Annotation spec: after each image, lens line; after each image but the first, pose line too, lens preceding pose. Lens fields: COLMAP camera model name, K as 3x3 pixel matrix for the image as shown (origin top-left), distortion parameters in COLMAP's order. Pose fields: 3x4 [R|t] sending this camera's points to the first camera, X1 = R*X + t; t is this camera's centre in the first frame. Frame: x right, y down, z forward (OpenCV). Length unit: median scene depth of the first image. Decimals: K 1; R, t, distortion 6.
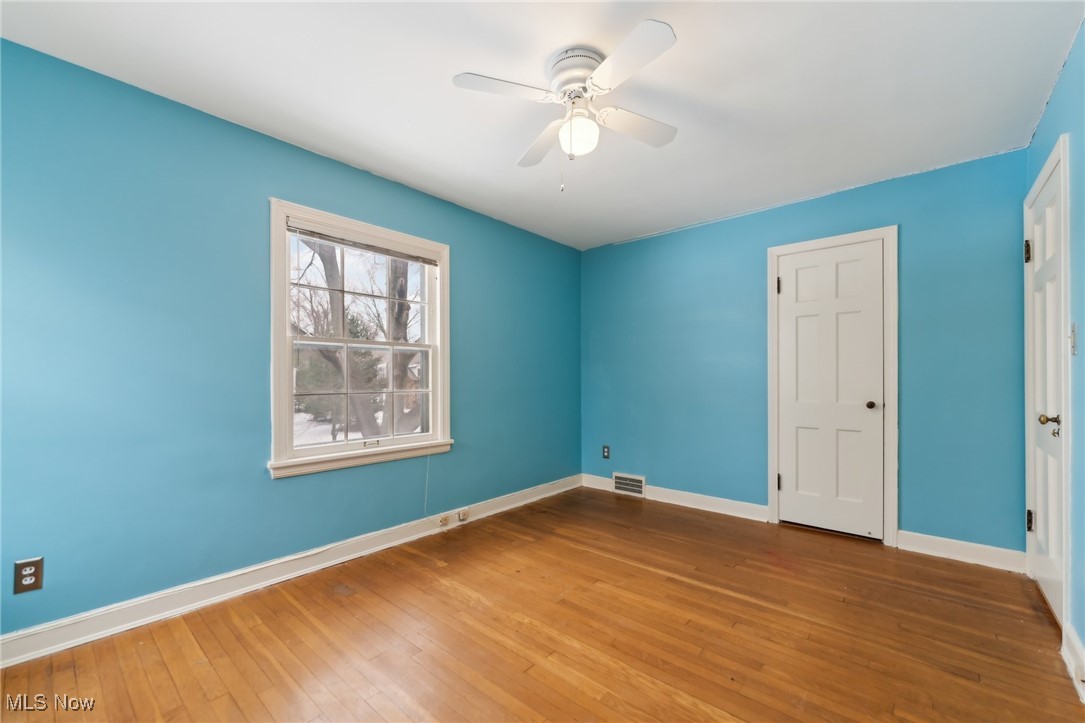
lens RADIAL K [[443.8, 0, 542.2], [0, 443.8, 373.2], [0, 0, 1]] dist [0.000225, 0.000018]
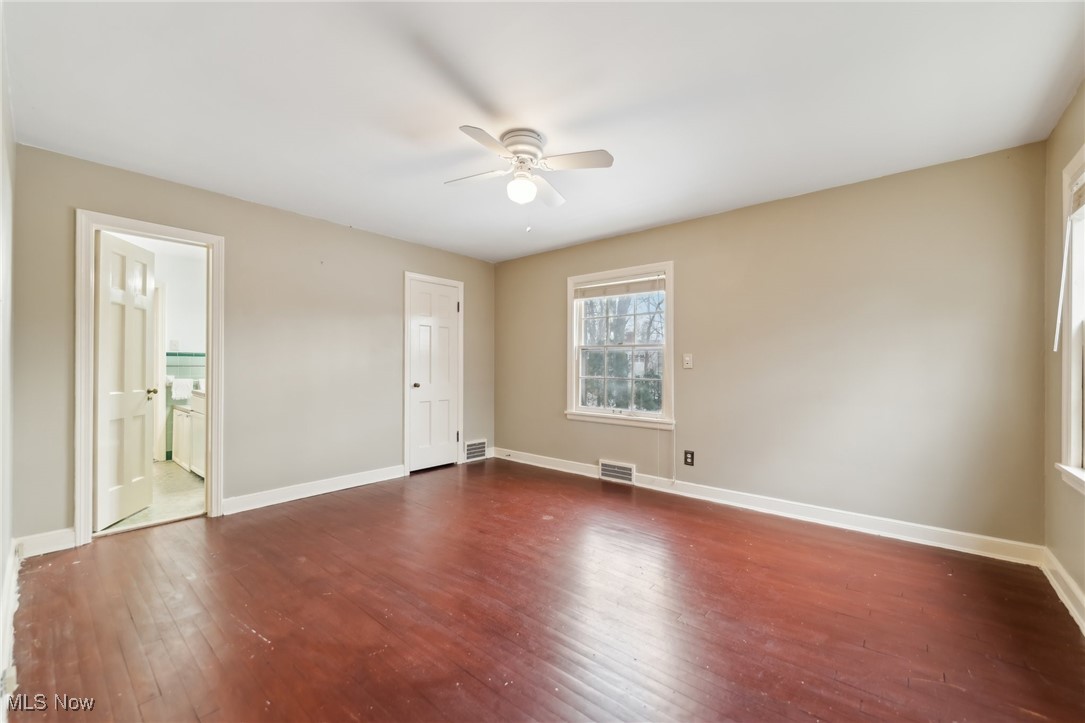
lens RADIAL K [[437.9, 0, 542.5], [0, 437.9, 361.5], [0, 0, 1]] dist [-0.000208, -0.000019]
pose [[0.024074, -0.006507, -0.999689, 1.260961], [0.001083, 0.999978, -0.006483, -0.008604], [0.999710, -0.000927, 0.024080, 0.772196]]
